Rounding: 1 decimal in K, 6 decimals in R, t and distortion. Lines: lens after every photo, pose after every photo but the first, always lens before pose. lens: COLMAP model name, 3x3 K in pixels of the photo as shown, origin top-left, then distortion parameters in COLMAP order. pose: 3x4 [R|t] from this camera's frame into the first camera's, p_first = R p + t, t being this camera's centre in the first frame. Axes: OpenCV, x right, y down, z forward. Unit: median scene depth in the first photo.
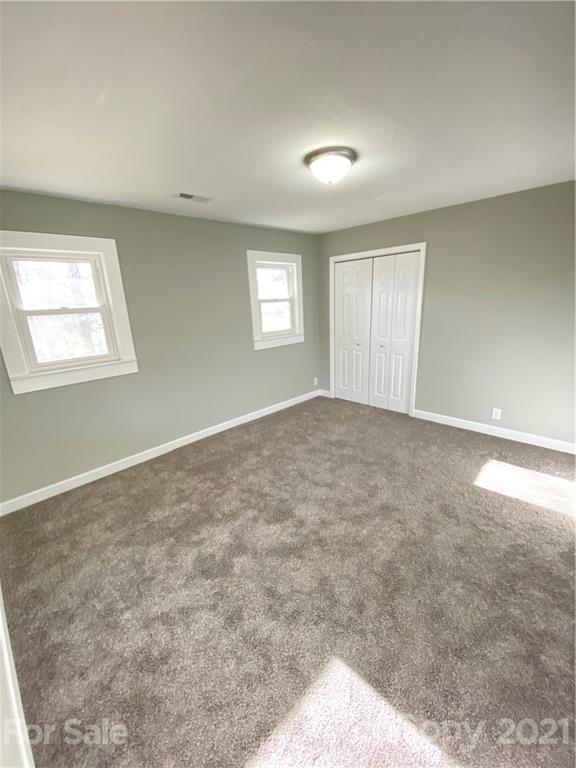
lens RADIAL K [[311.4, 0, 288.9], [0, 311.4, 386.0], [0, 0, 1]] dist [0.002716, -0.007679]
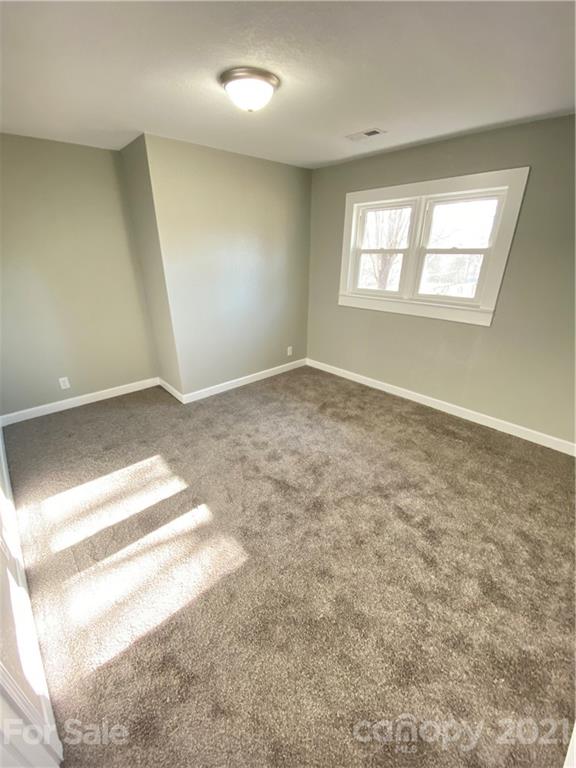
lens RADIAL K [[311.4, 0, 289.1], [0, 311.4, 385.5], [0, 0, 1]] dist [0.002716, -0.007679]
pose [[-0.019863, 0.442698, -0.896451, 1.061256], [-0.268047, 0.861445, 0.431350, -0.334183], [0.963201, 0.248858, 0.101553, 0.994516]]
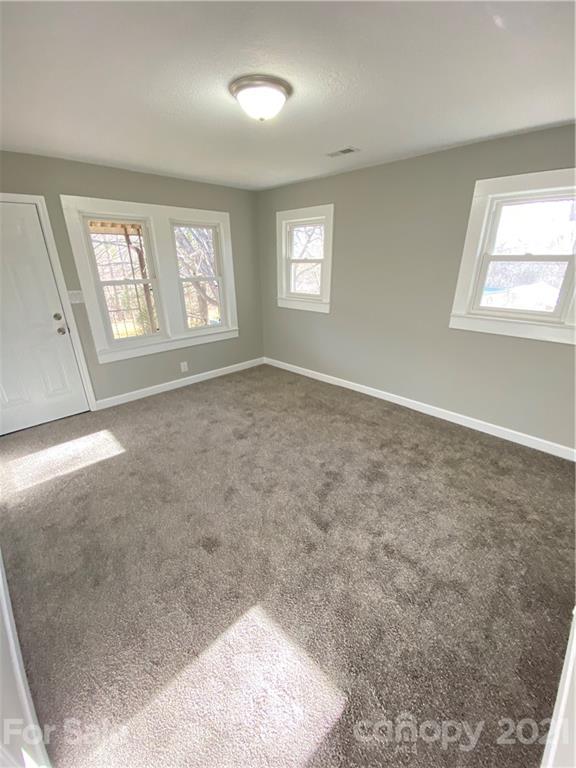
lens RADIAL K [[311.4, 0, 286.3], [0, 311.4, 385.9], [0, 0, 1]] dist [0.002716, -0.007679]
pose [[-0.013374, 0.414866, -0.909784, 0.756269], [-0.253302, 0.878781, 0.404452, -0.237064], [0.967295, 0.235859, 0.093334, 0.723243]]
